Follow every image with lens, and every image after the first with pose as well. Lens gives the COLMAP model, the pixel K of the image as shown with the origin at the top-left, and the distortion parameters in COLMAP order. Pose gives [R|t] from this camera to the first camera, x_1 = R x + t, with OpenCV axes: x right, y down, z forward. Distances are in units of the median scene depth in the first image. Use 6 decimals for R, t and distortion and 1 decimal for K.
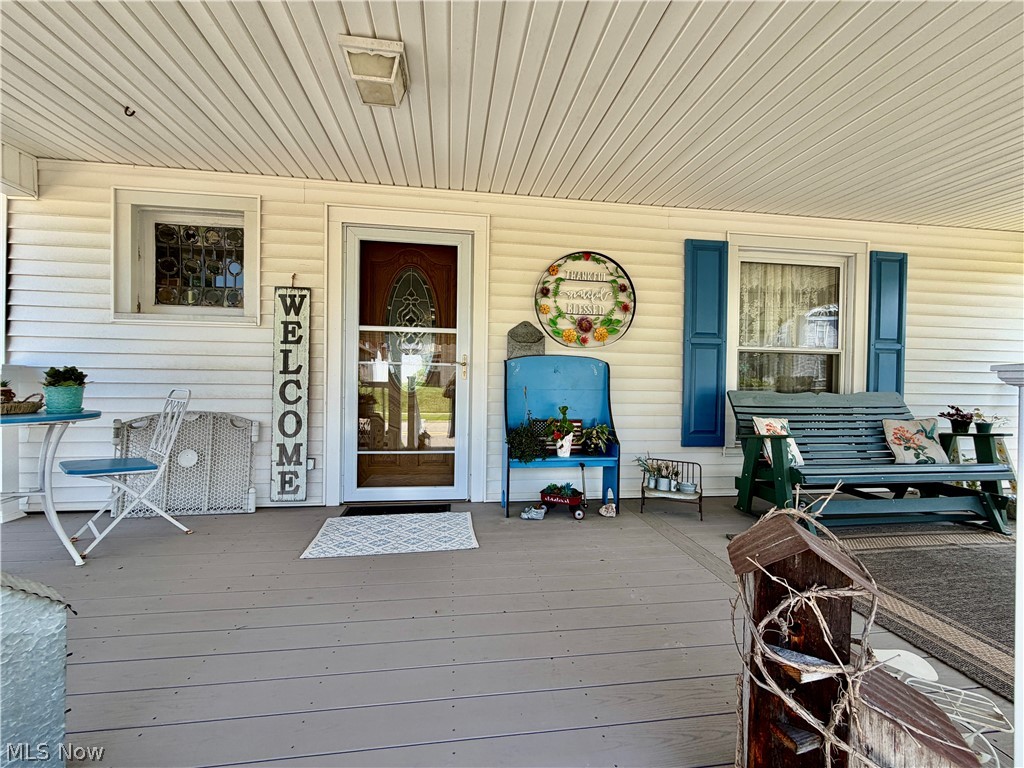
lens RADIAL K [[415.2, 0, 509.7], [0, 415.2, 382.9], [0, 0, 1]] dist [-0.000664, -0.000068]
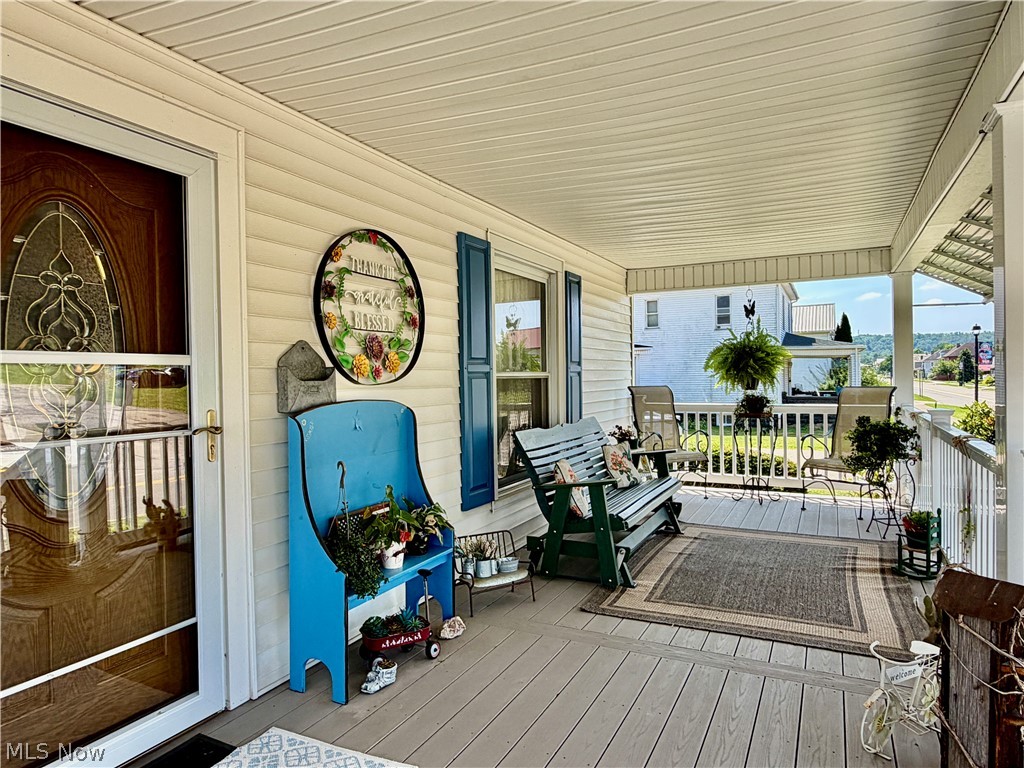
lens RADIAL K [[658.3, 0, 512.7], [0, 658.3, 383.0], [0, 0, 1]] dist [0.002970, 0.000112]
pose [[0.557301, -0.034325, 0.829600, -0.507027], [0.031339, 0.999303, 0.020294, -0.098404], [-0.829719, 0.014689, 0.557989, 0.268026]]
